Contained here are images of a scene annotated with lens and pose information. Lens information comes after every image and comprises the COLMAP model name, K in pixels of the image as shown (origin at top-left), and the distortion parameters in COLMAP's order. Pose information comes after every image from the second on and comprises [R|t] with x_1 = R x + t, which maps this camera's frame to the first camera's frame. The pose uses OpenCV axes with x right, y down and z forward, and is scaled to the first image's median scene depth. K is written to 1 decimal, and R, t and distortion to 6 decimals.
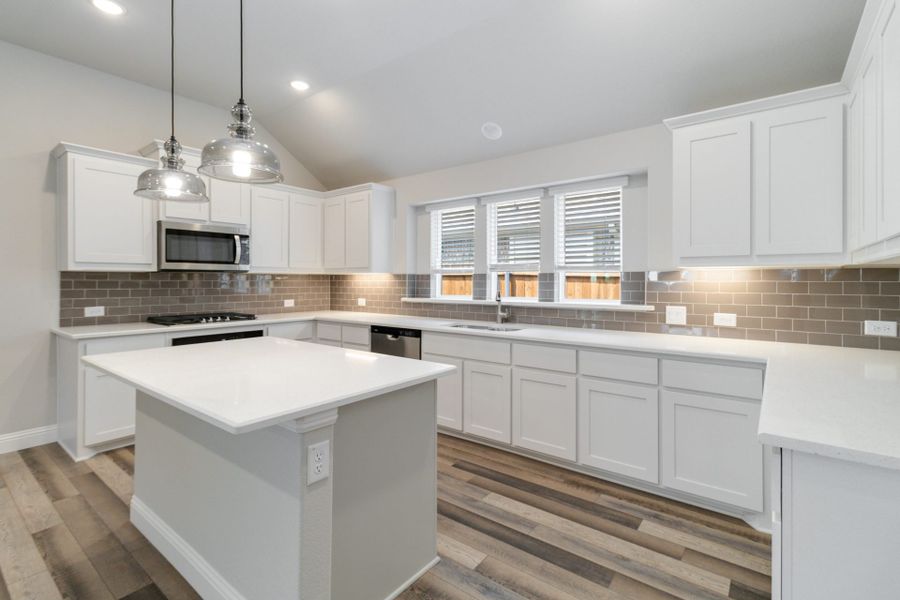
lens RADIAL K [[421.8, 0, 453.7], [0, 421.8, 280.6], [0, 0, 1]] dist [0.005138, -0.000113]
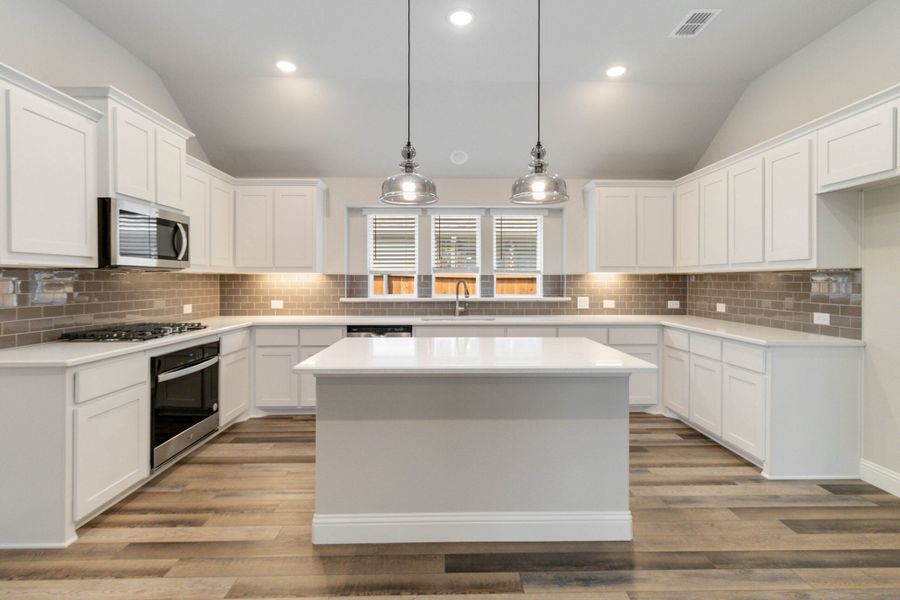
lens RADIAL K [[422.0, 0, 453.2], [0, 422.0, 284.0], [0, 0, 1]] dist [0.003451, 0.000816]
pose [[0.776242, -0.004984, 0.630416, -0.668887], [0.000600, 0.999974, 0.007167, 0.000124], [-0.630435, -0.005185, 0.776225, 0.065477]]
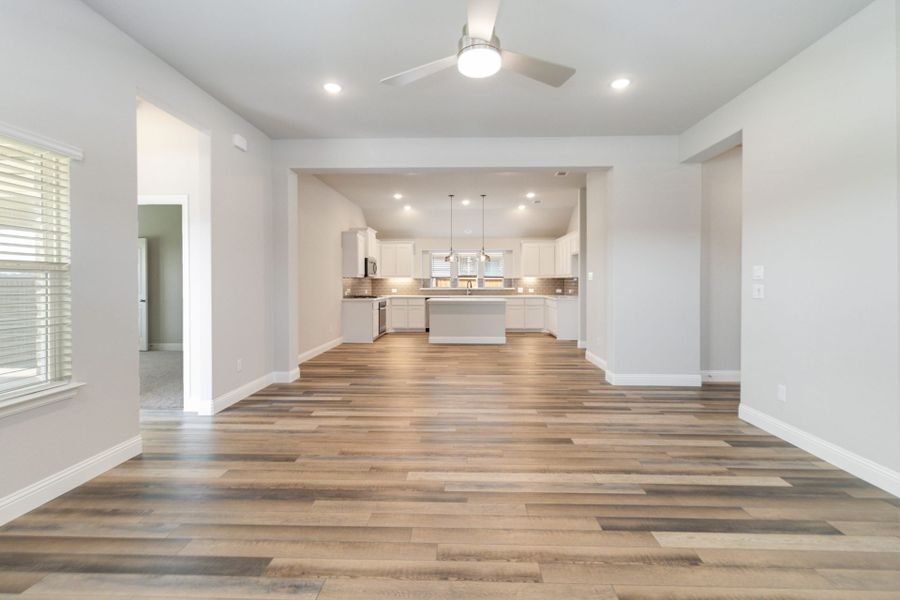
lens RADIAL K [[421.8, 0, 453.7], [0, 421.8, 280.6], [0, 0, 1]] dist [0.005138, -0.000113]
pose [[0.809724, -0.001416, 0.586810, -1.719987], [0.002028, 0.999998, -0.000385, -0.001922], [-0.586808, 0.001501, 0.809725, -1.352654]]
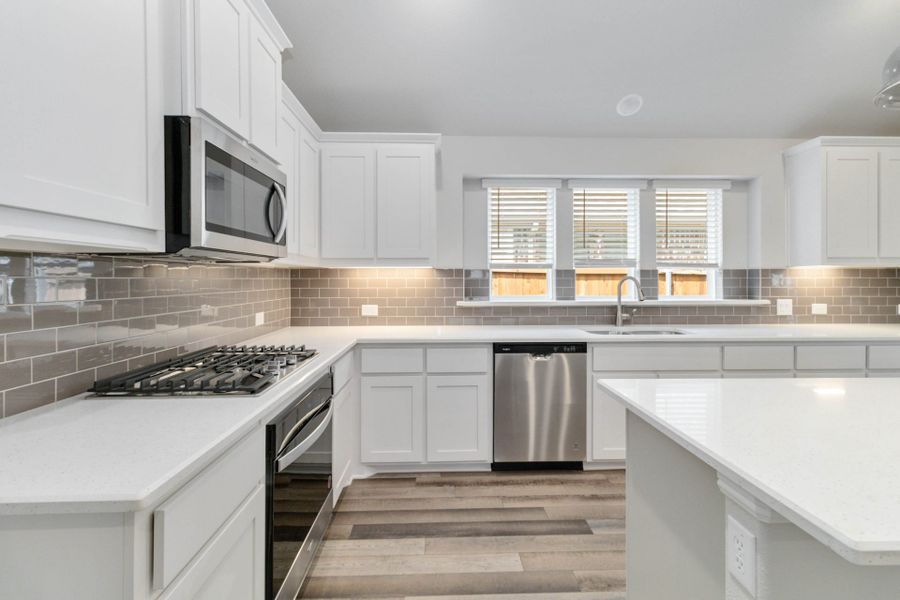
lens RADIAL K [[421.8, 0, 453.7], [0, 421.8, 280.6], [0, 0, 1]] dist [0.005138, -0.000113]
pose [[0.769662, -0.005823, 0.638425, -0.724150], [0.001215, 0.999970, 0.007656, -0.000867], [-0.638450, -0.005117, 0.769646, 0.544699]]
